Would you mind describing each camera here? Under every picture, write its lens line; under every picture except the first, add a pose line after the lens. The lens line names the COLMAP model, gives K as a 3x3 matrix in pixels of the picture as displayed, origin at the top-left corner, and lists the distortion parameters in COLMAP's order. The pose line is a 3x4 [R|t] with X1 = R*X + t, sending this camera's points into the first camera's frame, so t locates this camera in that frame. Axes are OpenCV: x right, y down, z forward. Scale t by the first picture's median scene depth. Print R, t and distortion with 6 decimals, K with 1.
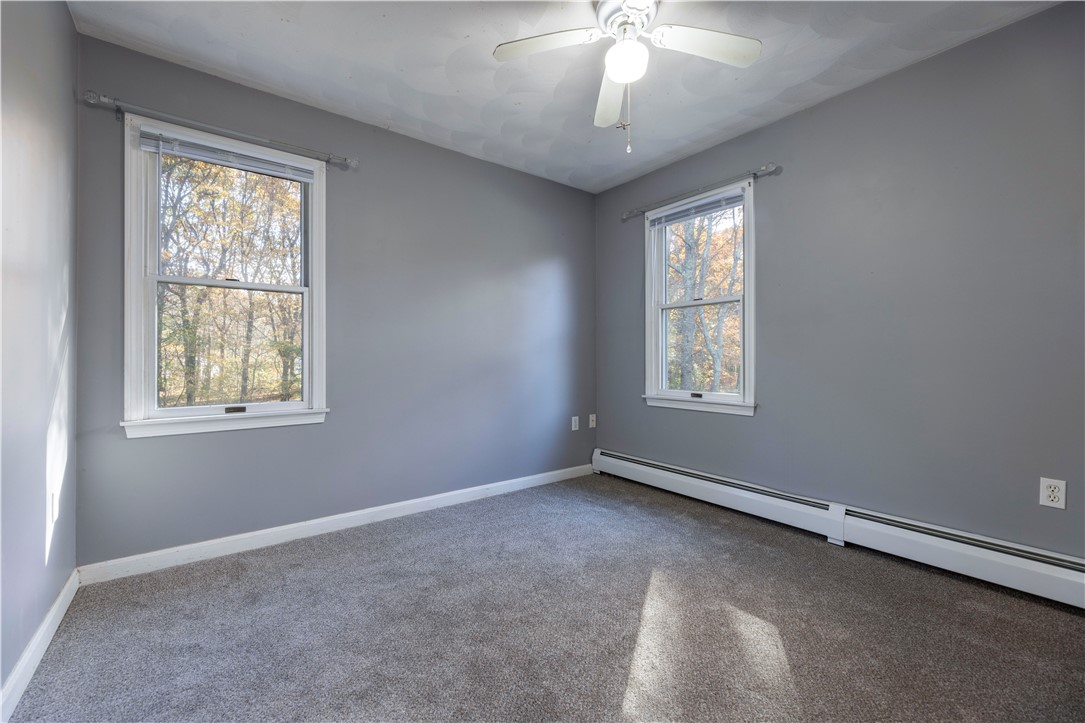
lens RADIAL K [[432.2, 0, 543.9], [0, 432.2, 356.9], [0, 0, 1]] dist [0.000429, -0.000078]
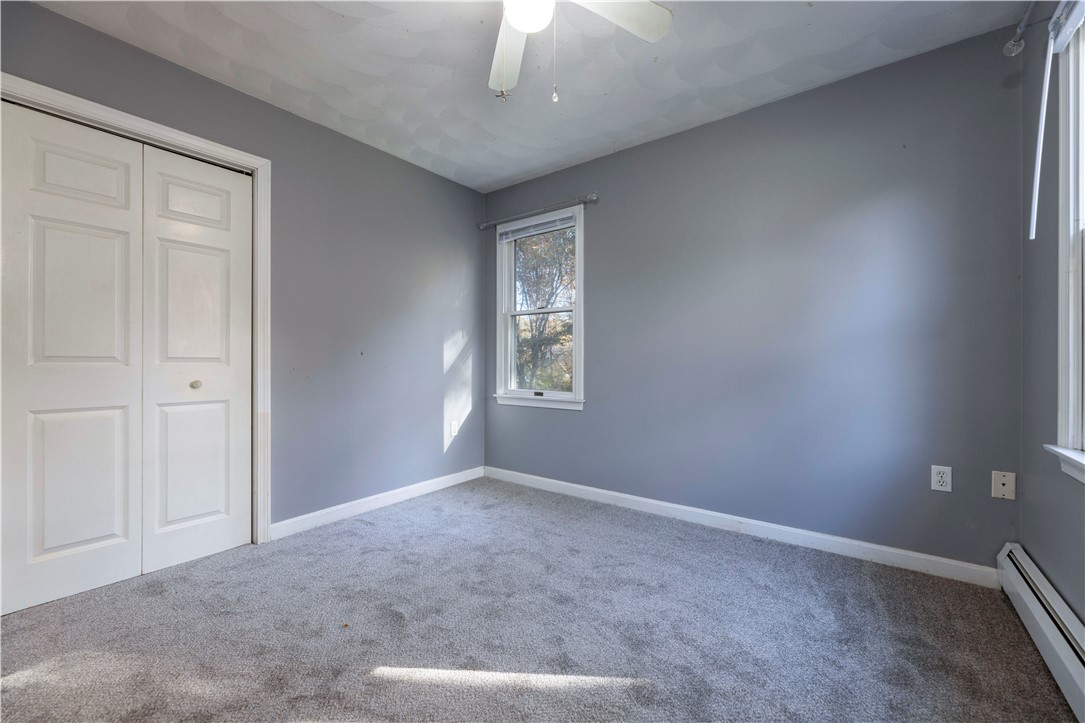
lens RADIAL K [[445.4, 0, 546.7], [0, 445.4, 361.5], [0, 0, 1]] dist [0.011730, -0.000037]
pose [[0.268896, 0.000111, -0.963169, 0.735268], [0.005625, 0.999983, 0.001686, 0.005672], [0.963153, -0.005871, 0.268891, 0.562553]]
